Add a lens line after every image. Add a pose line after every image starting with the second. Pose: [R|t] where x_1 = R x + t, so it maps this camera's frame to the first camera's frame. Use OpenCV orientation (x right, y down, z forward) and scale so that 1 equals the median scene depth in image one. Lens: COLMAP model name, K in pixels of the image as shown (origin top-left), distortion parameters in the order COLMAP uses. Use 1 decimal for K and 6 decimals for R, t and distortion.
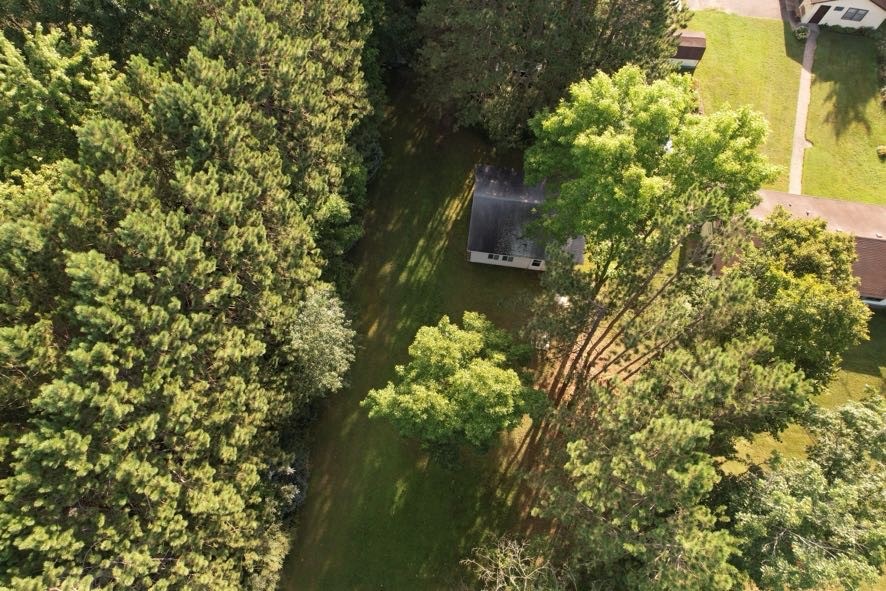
lens RADIAL K [[572.8, 0, 438.3], [0, 572.8, 293.1], [0, 0, 1]] dist [-0.073940, 0.064637]
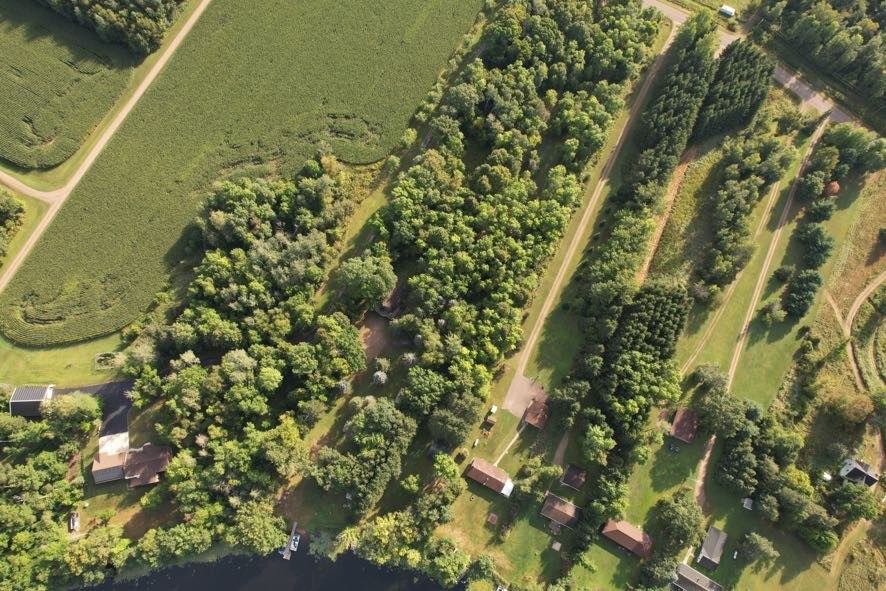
lens RADIAL K [[572.8, 0, 436.7], [0, 572.8, 294.5], [0, 0, 1]] dist [-0.073940, 0.064637]
pose [[0.939330, 0.326567, -0.104948, 0.224736], [-0.311519, 0.940238, 0.137510, -2.447427], [0.143582, -0.096474, 0.984925, -4.485004]]
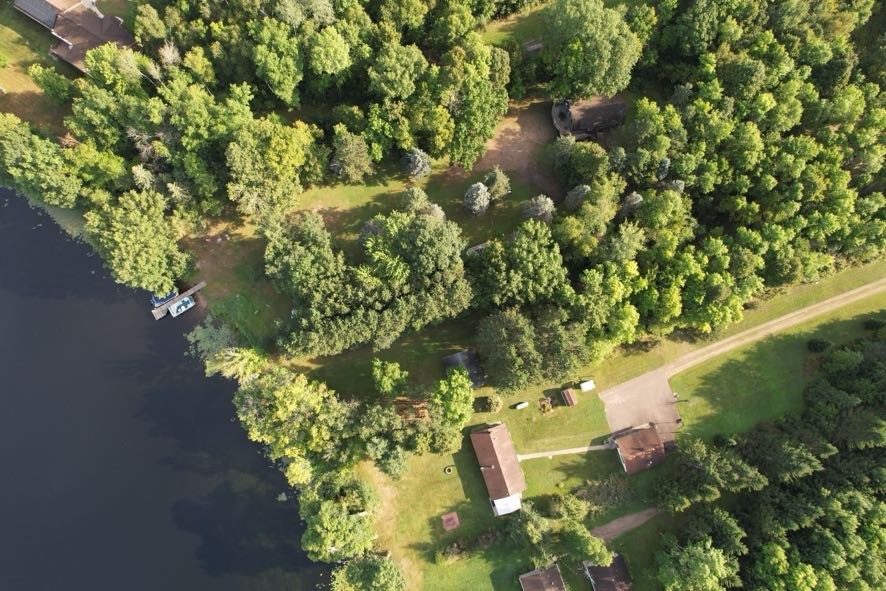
lens RADIAL K [[572.8, 0, 436.5], [0, 572.8, 297.5], [0, 0, 1]] dist [-0.073940, 0.064637]
pose [[0.433486, 0.891317, -0.132831, 0.160745], [-0.825216, 0.451844, 0.338903, -1.305424], [0.362089, -0.037295, 0.931397, -1.961265]]
